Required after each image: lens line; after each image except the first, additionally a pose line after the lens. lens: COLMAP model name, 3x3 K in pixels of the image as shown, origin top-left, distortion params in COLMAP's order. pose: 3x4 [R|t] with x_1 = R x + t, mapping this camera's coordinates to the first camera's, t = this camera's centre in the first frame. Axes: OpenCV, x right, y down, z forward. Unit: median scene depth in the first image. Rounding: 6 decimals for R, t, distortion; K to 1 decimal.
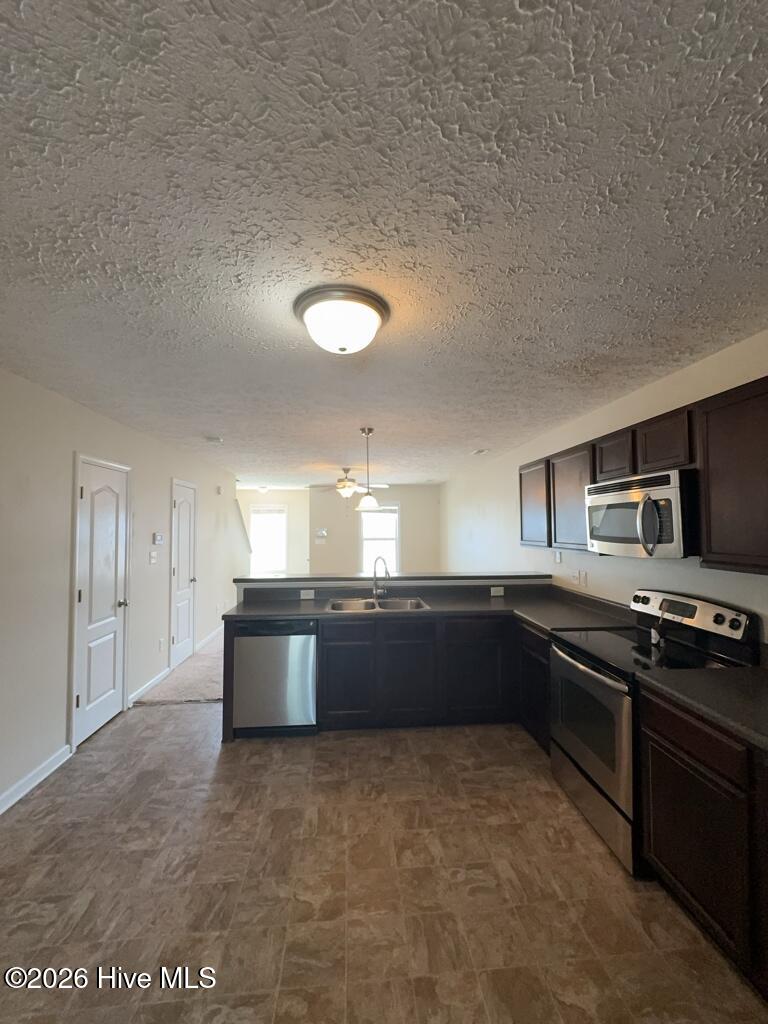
lens RADIAL K [[406.9, 0, 381.0], [0, 406.9, 509.6], [0, 0, 1]] dist [0.003605, 0.000269]
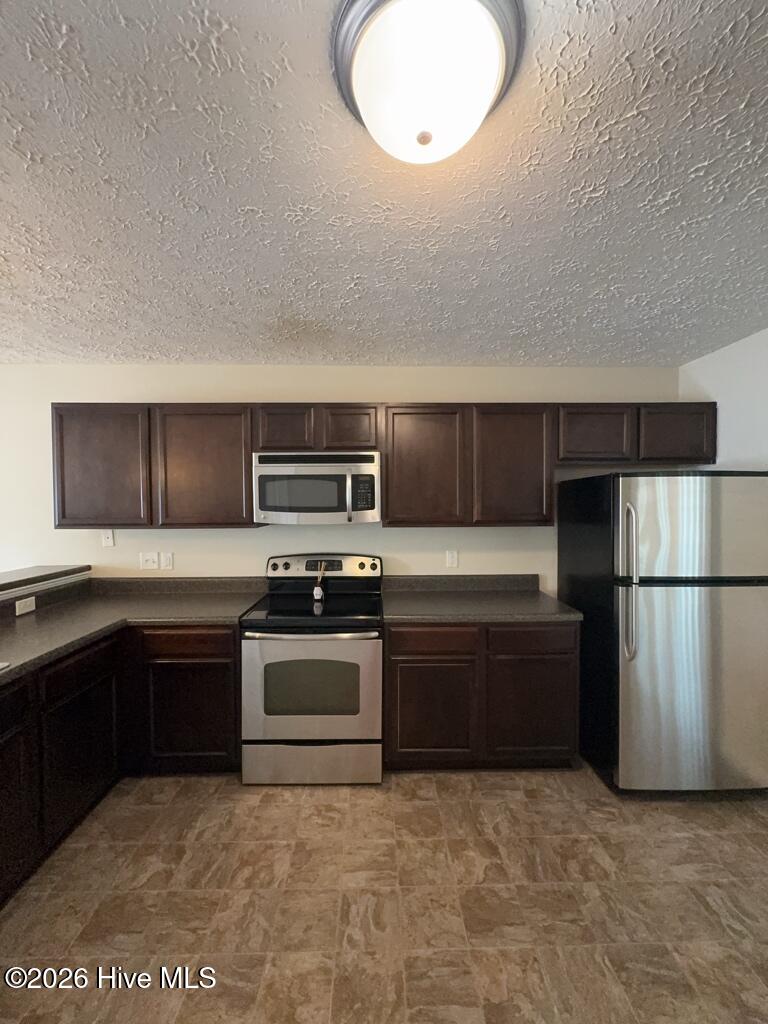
lens RADIAL K [[412.1, 0, 382.2], [0, 412.1, 510.6], [0, 0, 1]] dist [-0.001774, 0.000158]
pose [[0.059915, -0.015591, 0.998082, -0.521162], [-0.040632, 0.999011, 0.018045, 0.055902], [-0.997376, -0.041635, 0.059222, 0.839144]]
